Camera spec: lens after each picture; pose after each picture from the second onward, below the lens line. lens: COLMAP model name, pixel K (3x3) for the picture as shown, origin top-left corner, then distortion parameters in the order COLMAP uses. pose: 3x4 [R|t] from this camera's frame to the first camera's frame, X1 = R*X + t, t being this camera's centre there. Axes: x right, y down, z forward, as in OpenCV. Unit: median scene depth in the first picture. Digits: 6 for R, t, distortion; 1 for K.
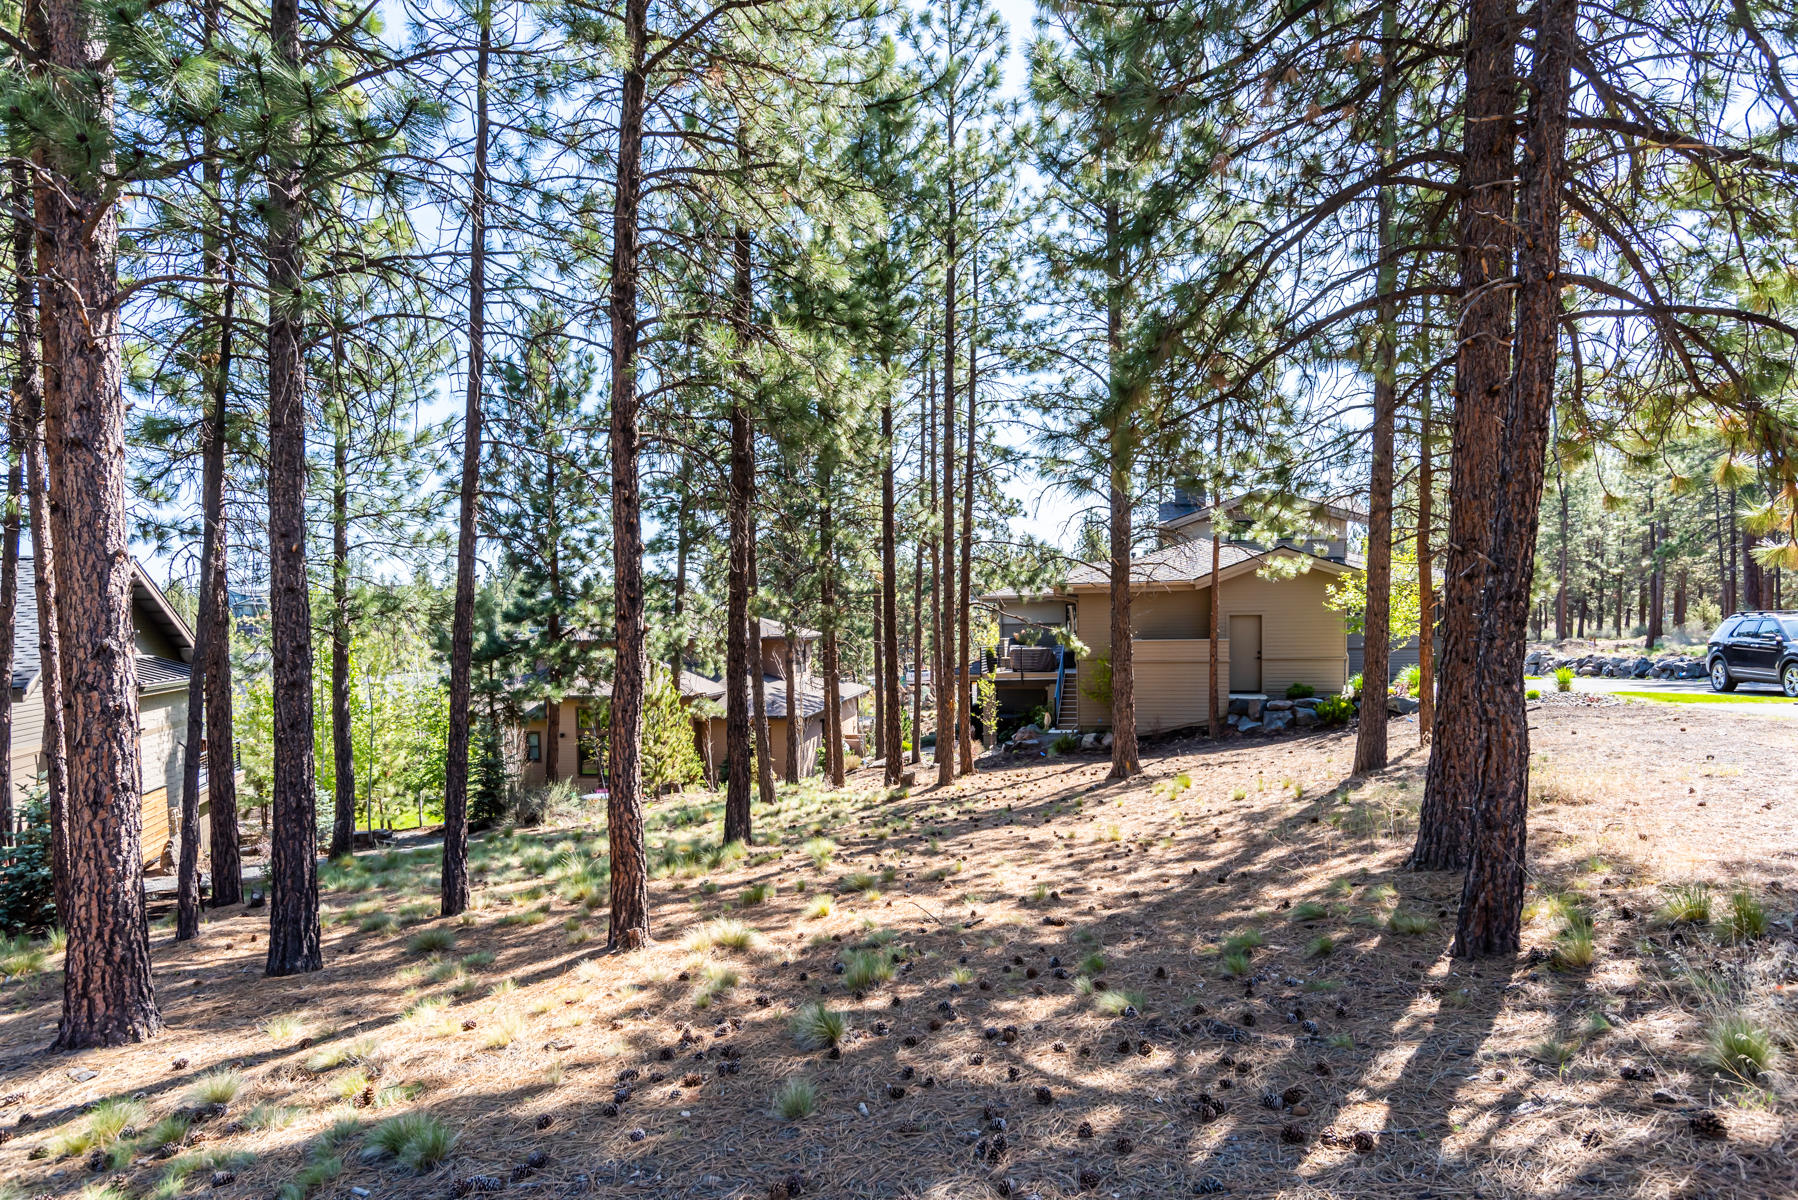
lens RADIAL K [[1011.1, 0, 884.0], [0, 1011.1, 664.8], [0, 0, 1]] dist [0.000565, 0.002145]
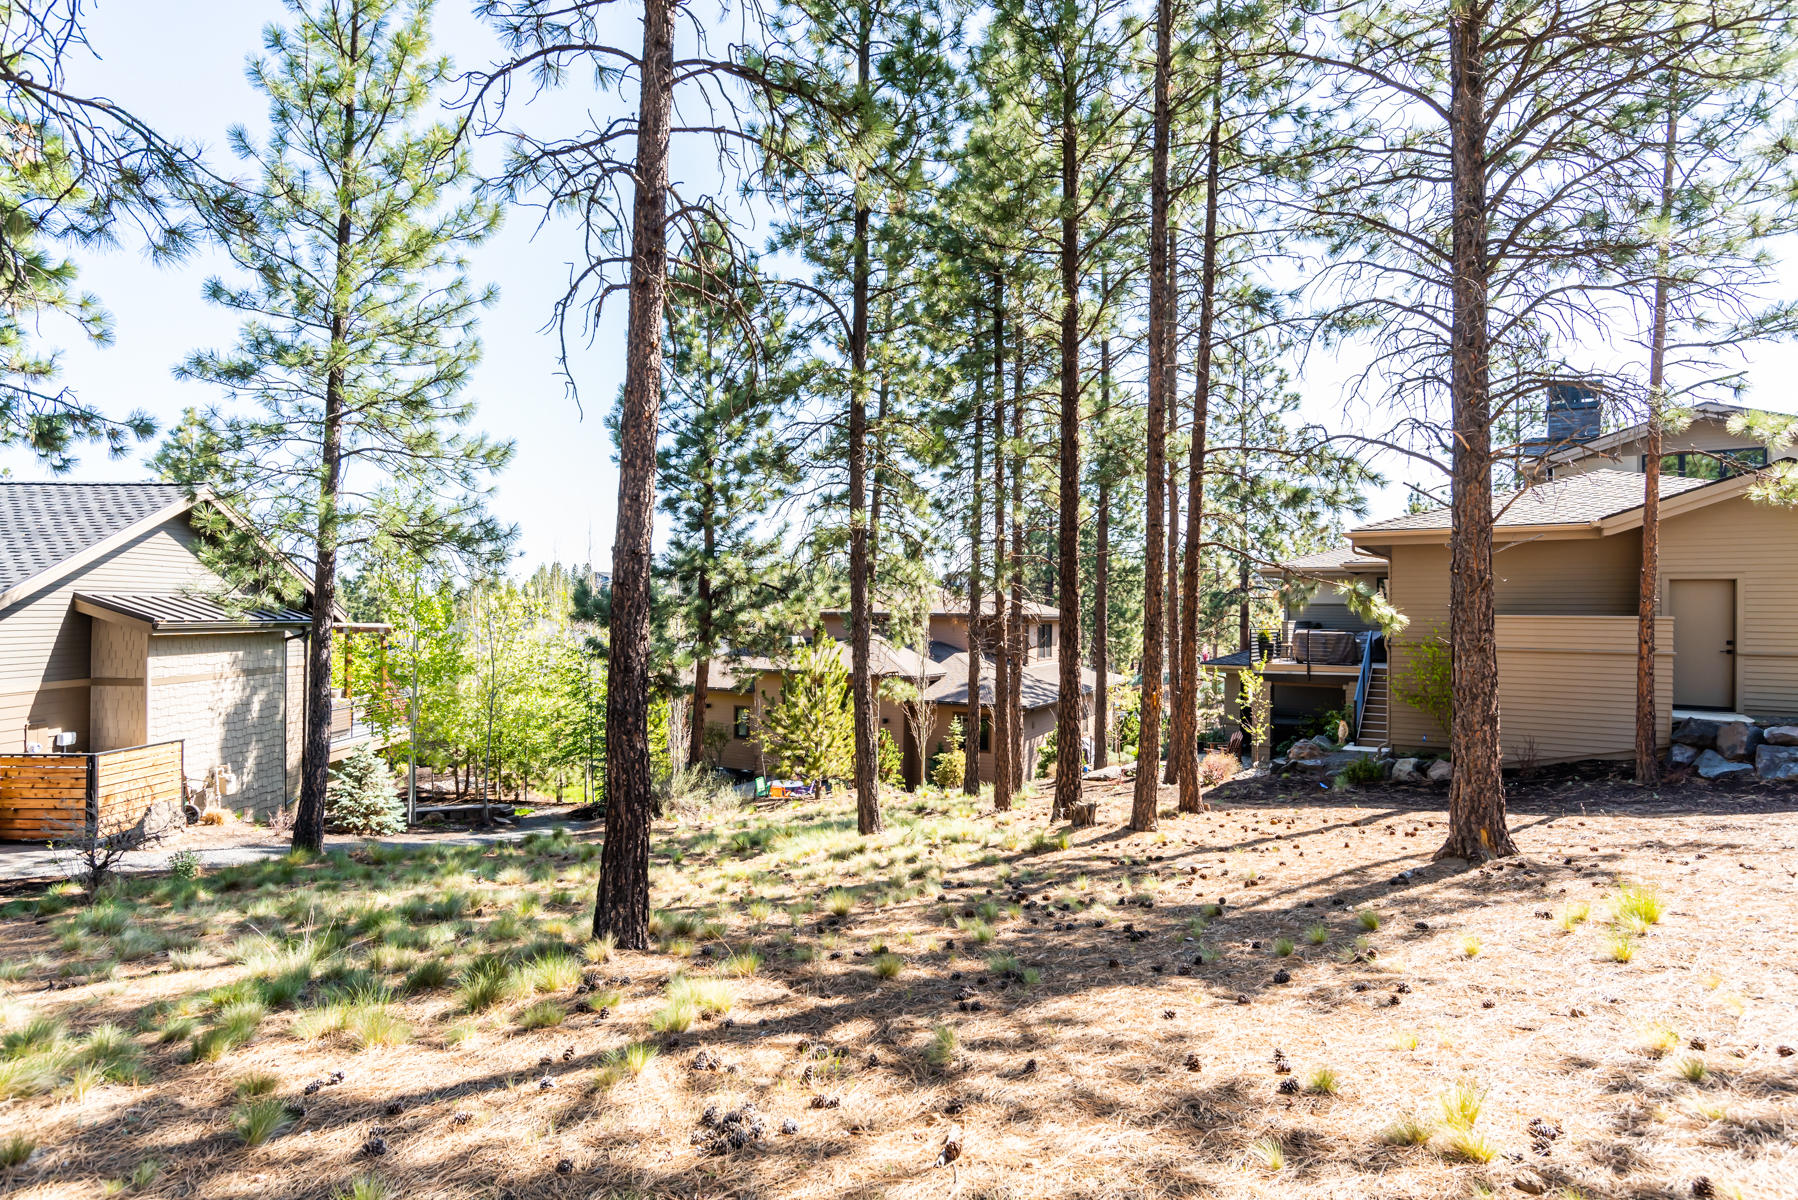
lens RADIAL K [[1011.1, 0, 843.7], [0, 1011.1, 609.0], [0, 0, 1]] dist [0.000565, 0.002145]
pose [[0.950516, 0.028388, -0.309374, 0.064354], [-0.041437, 0.998504, -0.035687, 0.011514], [0.307898, 0.046741, 0.950270, 0.298127]]
